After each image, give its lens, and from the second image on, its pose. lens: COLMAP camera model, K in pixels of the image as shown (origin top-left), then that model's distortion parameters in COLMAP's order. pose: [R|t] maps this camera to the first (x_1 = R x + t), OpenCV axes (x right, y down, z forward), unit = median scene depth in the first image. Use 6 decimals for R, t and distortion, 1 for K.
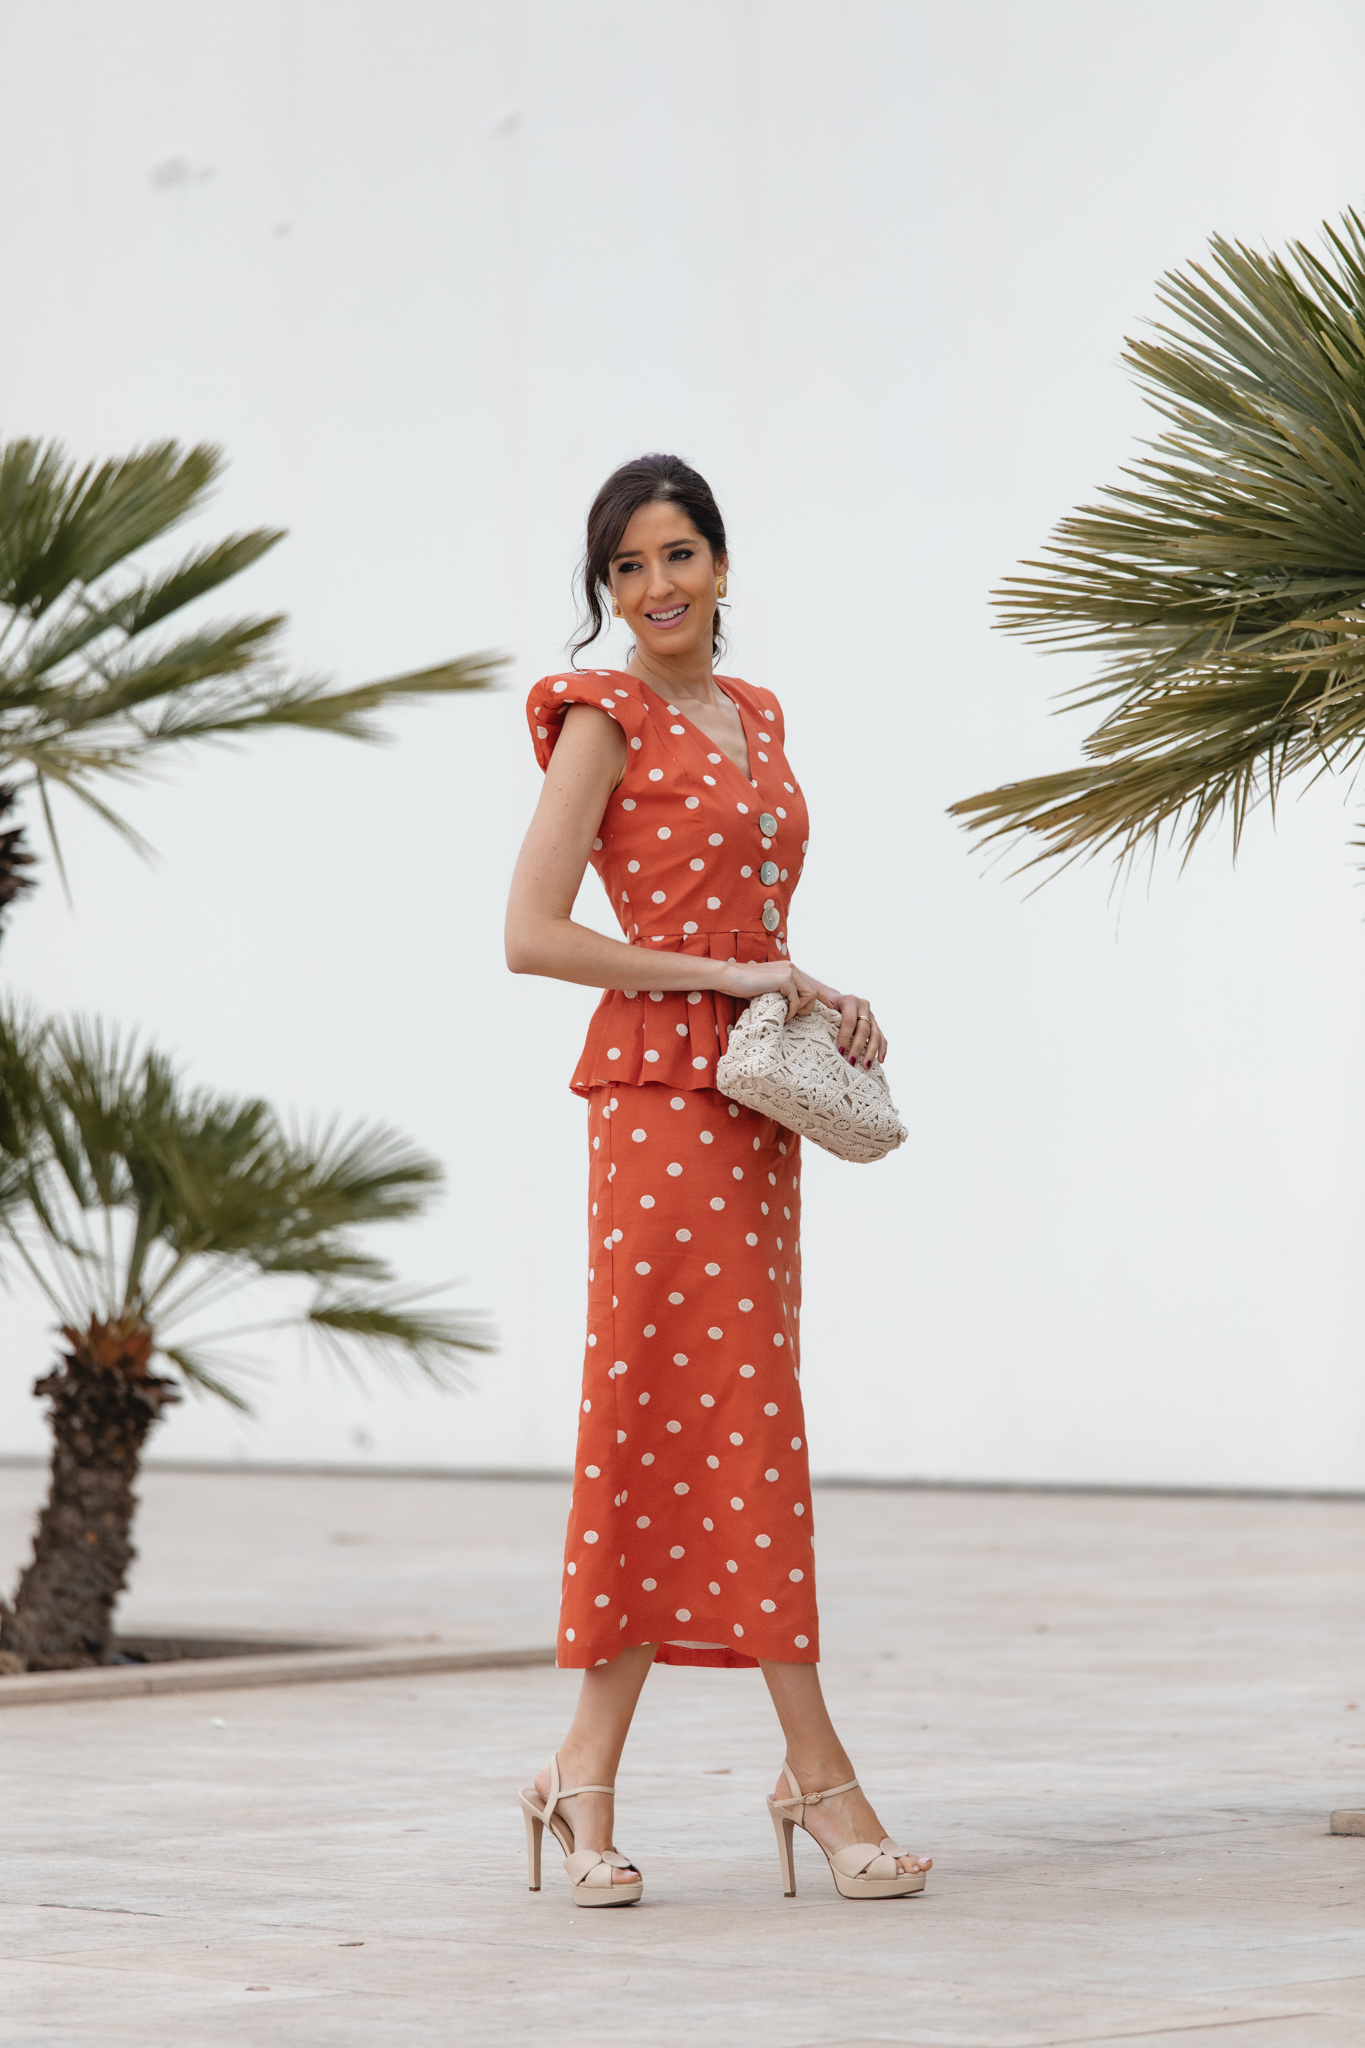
lens RADIAL K [[10399.7, 0, 685.8], [0, 10399.7, 1001.8], [0, 0, 1]] dist [0.226544, 0.000000]
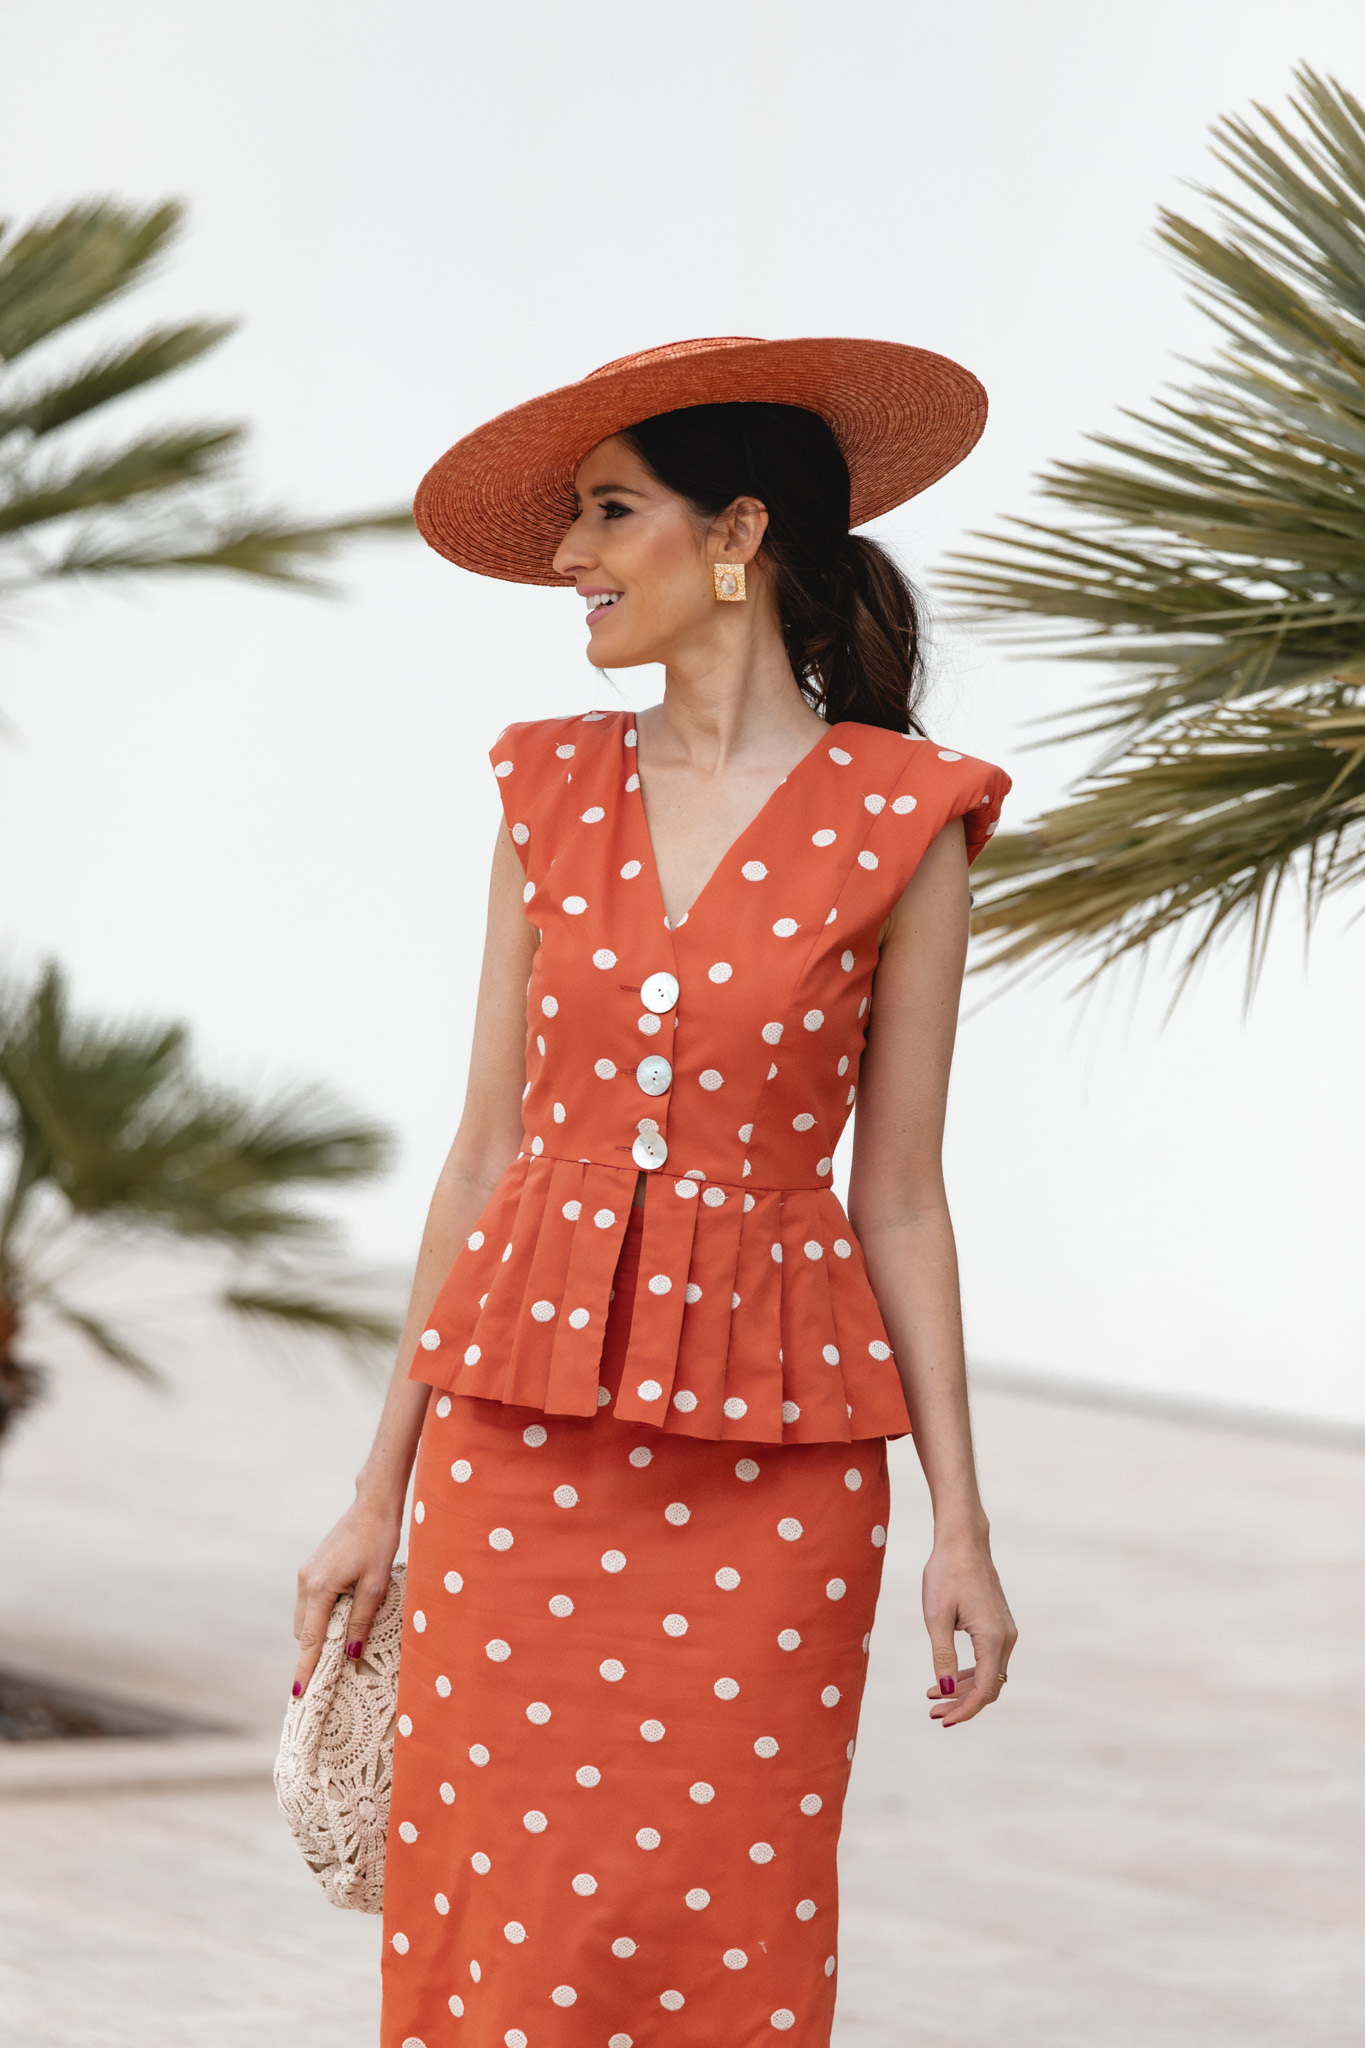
lens RADIAL K [[9539.8, 0, 682.4], [0, 9539.8, 1027.1], [0, 0, 1]] dist [-0.418443, 0.000000]
pose [[0.995322, 0.082633, -0.050053, 0.041222], [-0.080445, 0.995776, 0.044266, -0.031677], [0.053499, -0.040033, 0.997765, 0.337751]]
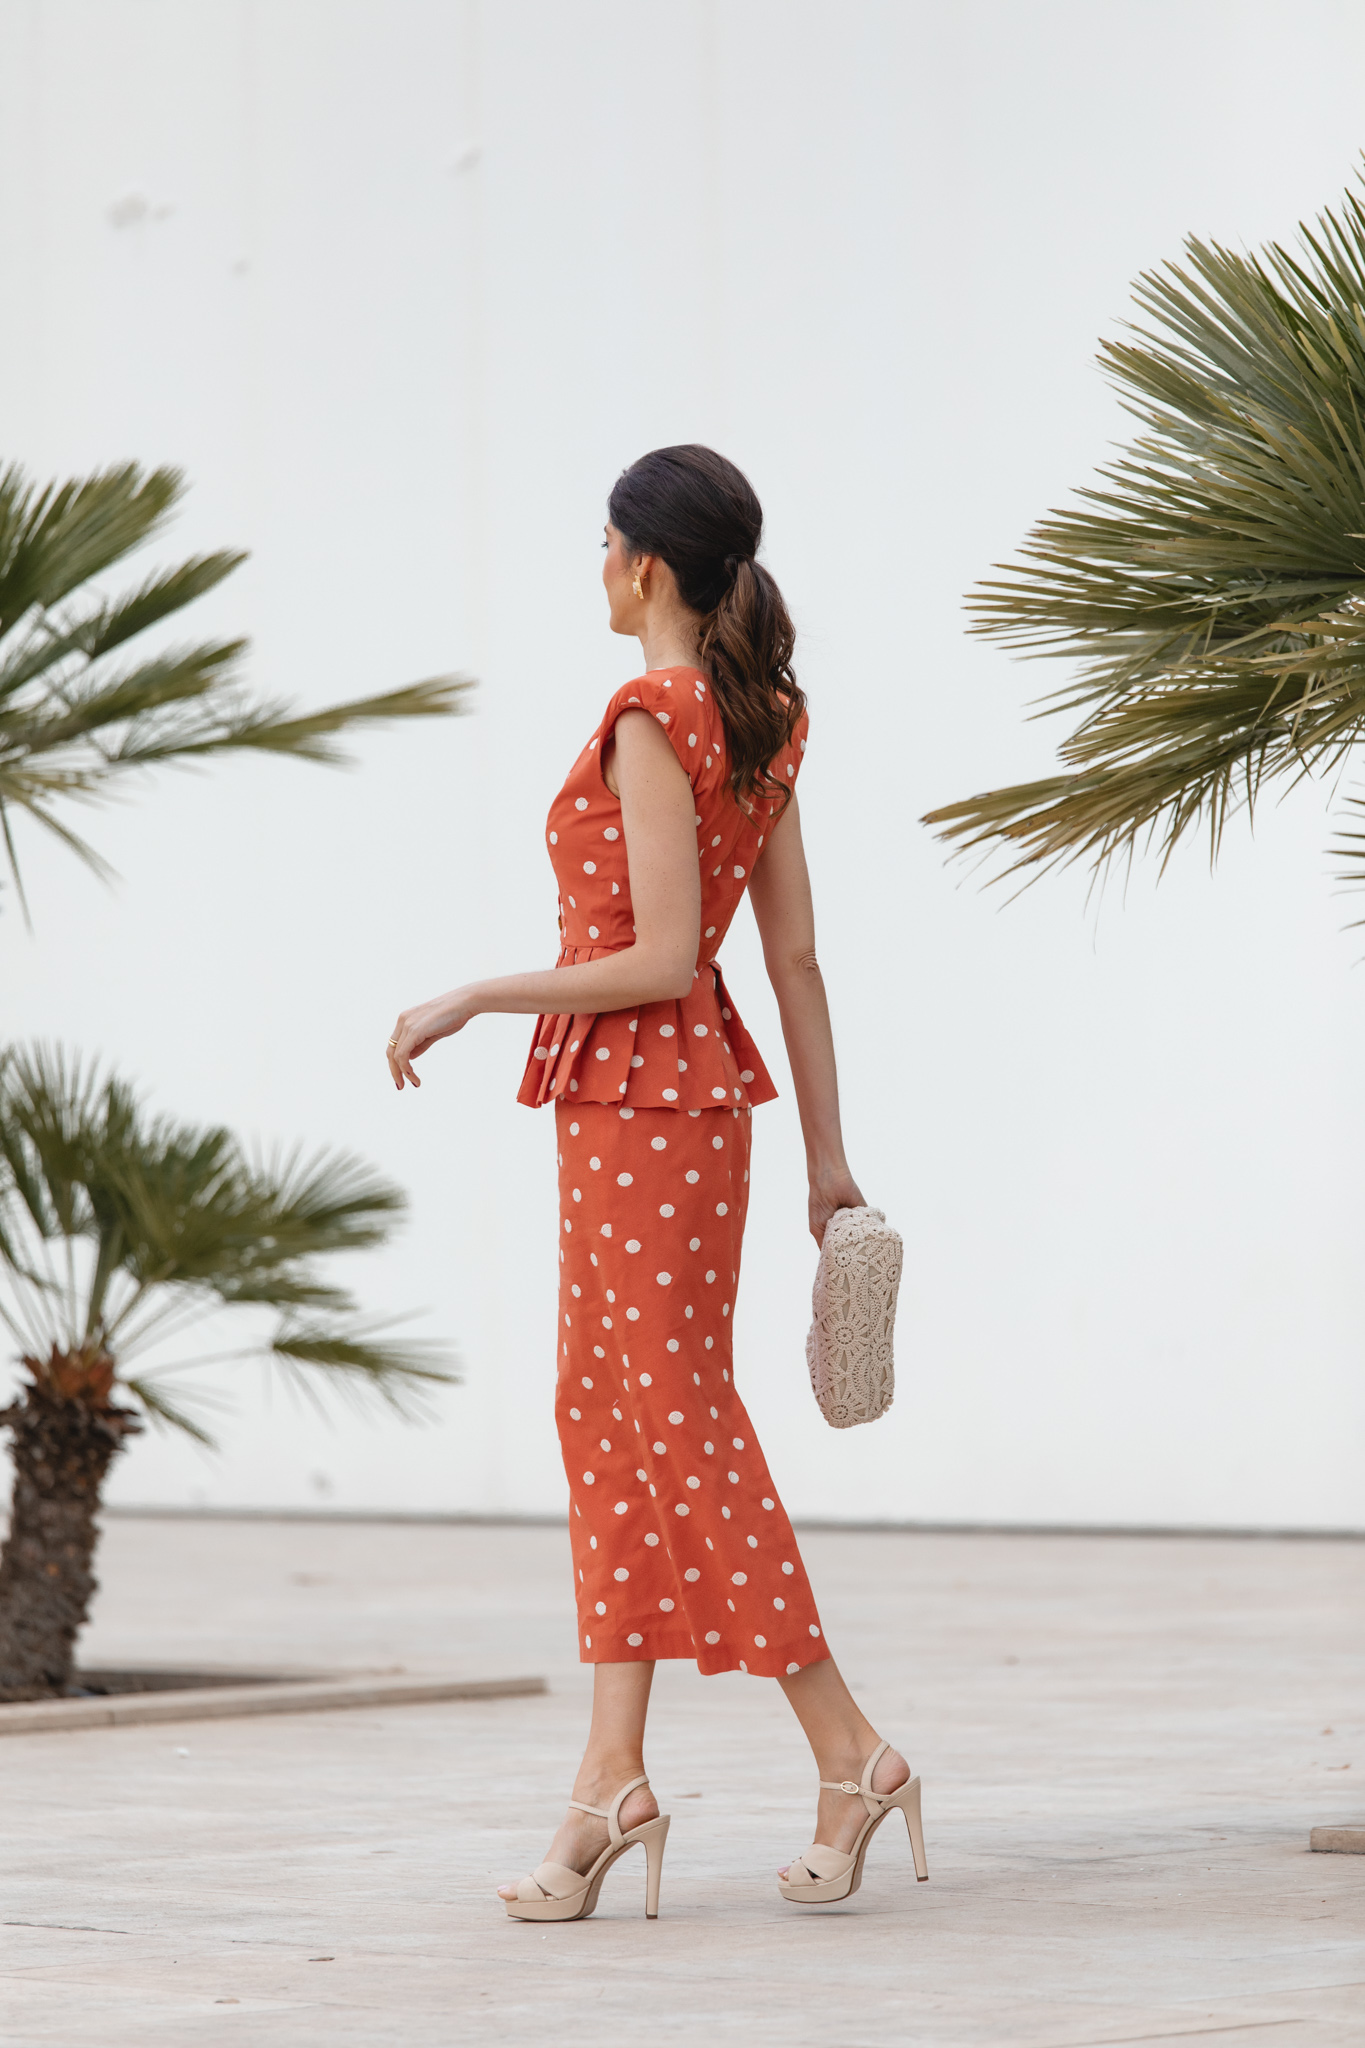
lens RADIAL K [[10399.7, 0, 694.9], [0, 10399.7, 1037.1], [0, 0, 1]] dist [0.226544, 0.000000]
pose [[0.999984, -0.001385, 0.005394, -0.001512], [0.001403, 0.999993, -0.003419, 0.005146], [-0.005389, 0.003426, 0.999980, 0.010056]]
